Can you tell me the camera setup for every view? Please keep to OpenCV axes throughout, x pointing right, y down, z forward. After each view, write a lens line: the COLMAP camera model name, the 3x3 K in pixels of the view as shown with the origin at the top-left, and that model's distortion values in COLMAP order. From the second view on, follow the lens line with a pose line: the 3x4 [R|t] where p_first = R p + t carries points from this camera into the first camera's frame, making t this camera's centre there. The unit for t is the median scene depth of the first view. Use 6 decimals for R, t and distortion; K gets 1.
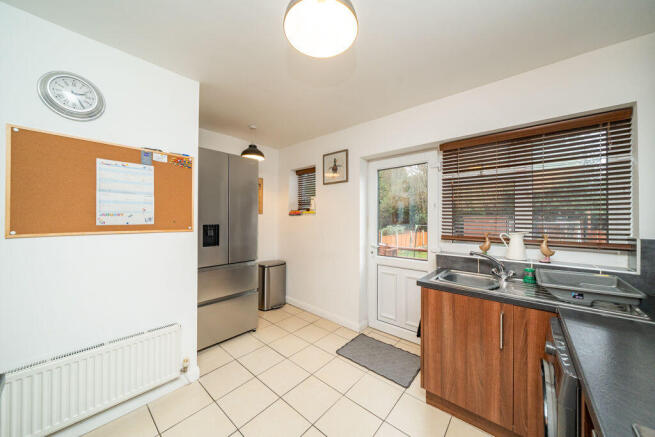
lens RADIAL K [[228.6, 0, 332.8], [0, 228.6, 216.8], [0, 0, 1]] dist [0.000630, -0.000087]
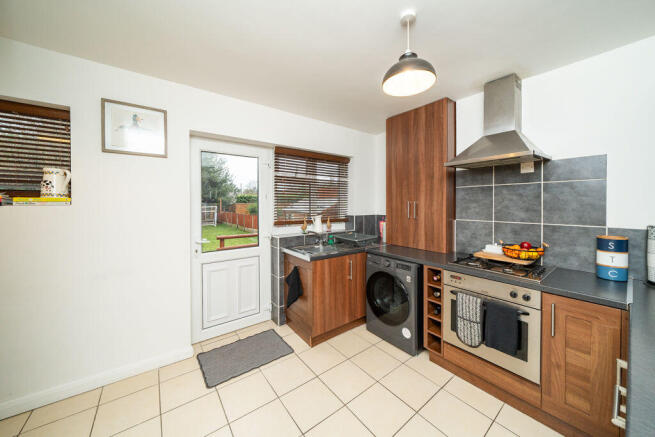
lens RADIAL K [[228.6, 0, 321.5], [0, 228.6, 204.1], [0, 0, 1]] dist [0.000630, -0.000087]
pose [[0.231060, -0.009470, 0.972893, -0.690696], [-0.007064, 0.999910, 0.011411, -0.030434], [-0.972914, -0.009509, 0.230973, 0.513421]]
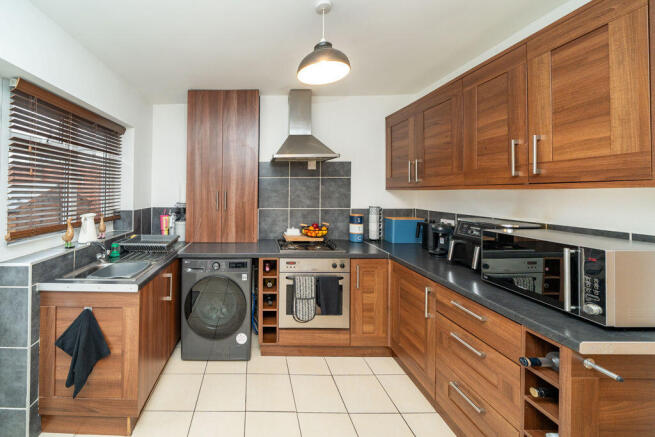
lens RADIAL K [[254.4, 0, 261.0], [0, 254.4, 188.1], [0, 0, 1]] dist [-0.001044, -0.000919]
pose [[-0.627445, 0.002140, 0.778658, -0.453982], [-0.012917, 0.999830, -0.013157, -0.033988], [-0.778554, -0.018313, -0.627311, 0.964046]]
